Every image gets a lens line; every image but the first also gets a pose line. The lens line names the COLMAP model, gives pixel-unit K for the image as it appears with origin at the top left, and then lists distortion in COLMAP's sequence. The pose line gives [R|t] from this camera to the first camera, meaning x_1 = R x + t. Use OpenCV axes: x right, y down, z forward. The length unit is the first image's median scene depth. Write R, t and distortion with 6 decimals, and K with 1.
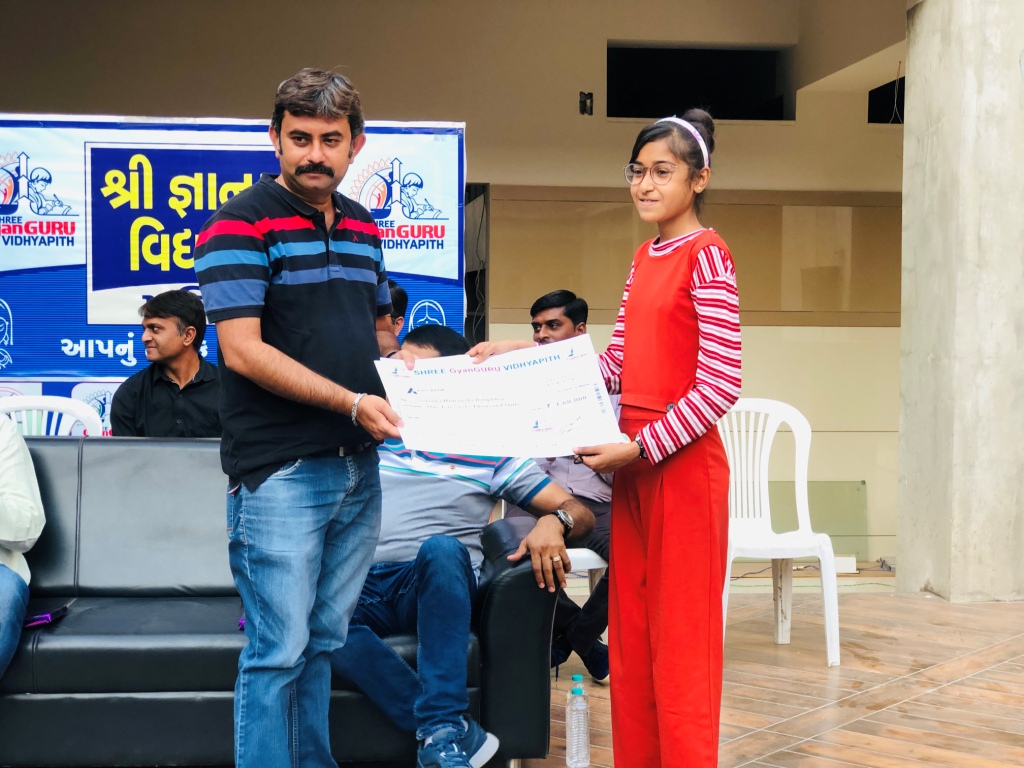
lens RADIAL K [[1704.5, 0, 510.7], [0, 1704.5, 396.9], [0, 0, 1]] dist [0.007709, 0.216464]
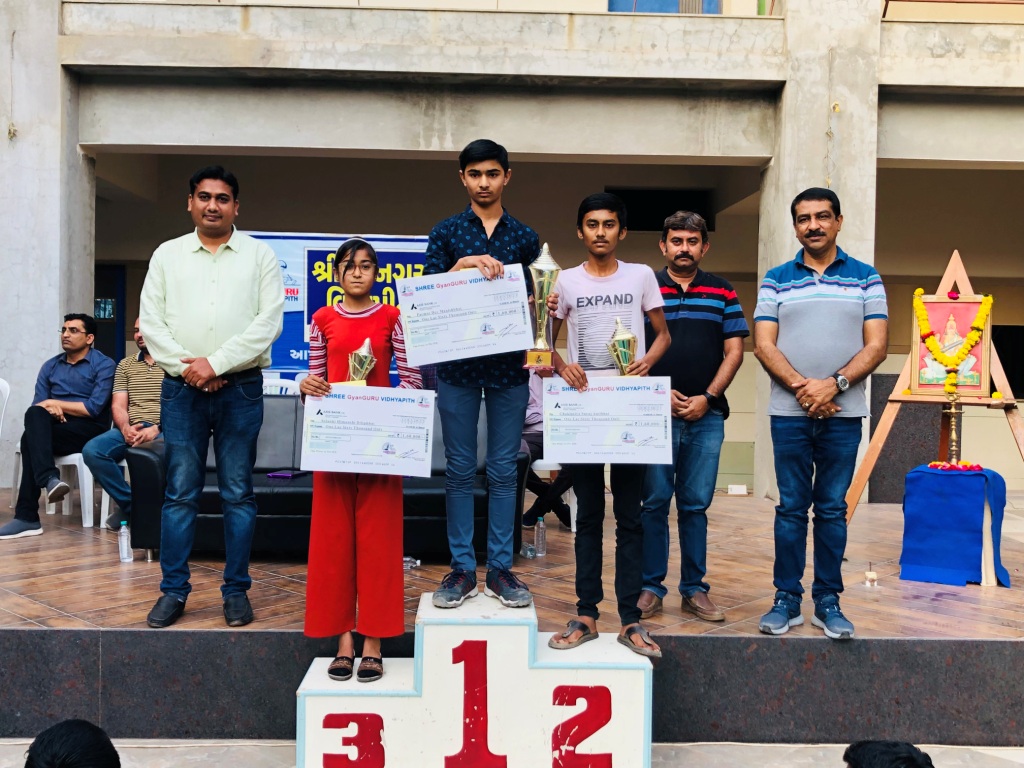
lens RADIAL K [[1113.9, 0, 501.0], [0, 1113.9, 373.5], [0, 0, 1]] dist [0.099515, -0.257108]
pose [[0.996666, 0.009866, -0.080988, 0.071778], [-0.012161, 0.999537, -0.027894, 0.024134], [0.080675, 0.028786, 0.996325, -0.221760]]
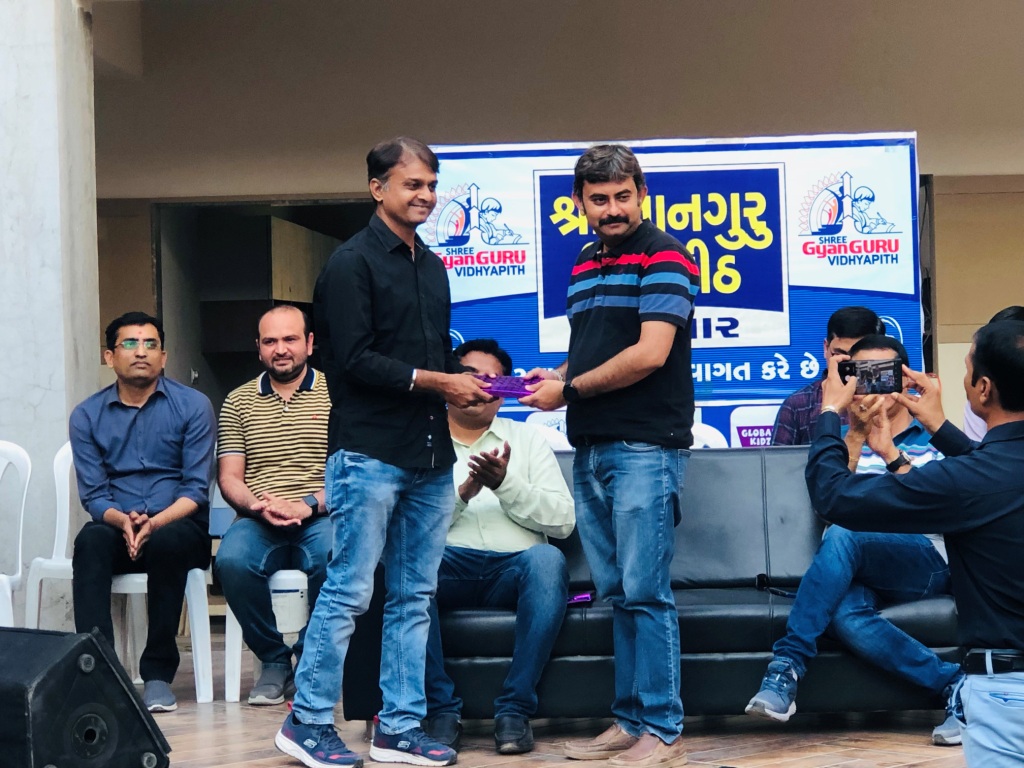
lens RADIAL K [[3005.3, 0, 512.0], [0, 3005.3, 384.0], [0, 0, 1]] dist [-0.235078, 3.223836]
pose [[0.989073, -0.032137, -0.143883, -0.013995], [0.026794, 0.998883, -0.038919, 0.042696], [0.144973, 0.034638, 0.988829, -0.722751]]
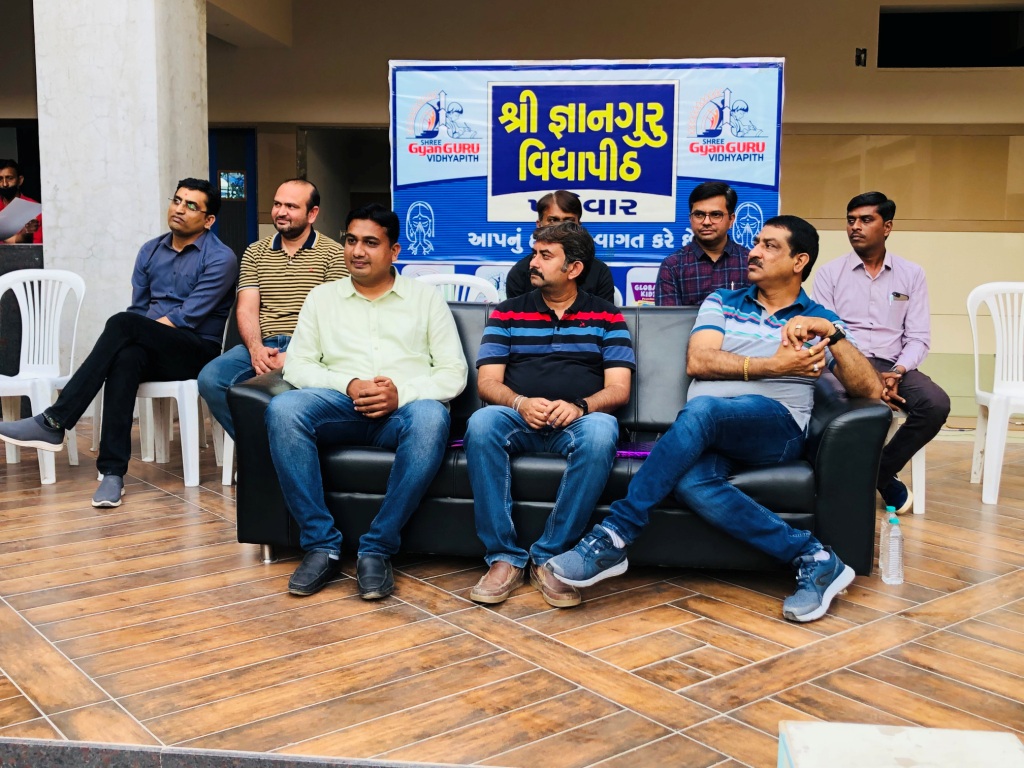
lens RADIAL K [[1153.3, 0, 497.9], [0, 1153.3, 379.3], [0, 0, 1]] dist [0.112274, -0.287292]
pose [[0.976067, 0.029467, -0.215466, -0.041898], [-0.013808, 0.997176, 0.073823, 0.013554], [0.217032, -0.069081, 0.973717, 0.113927]]
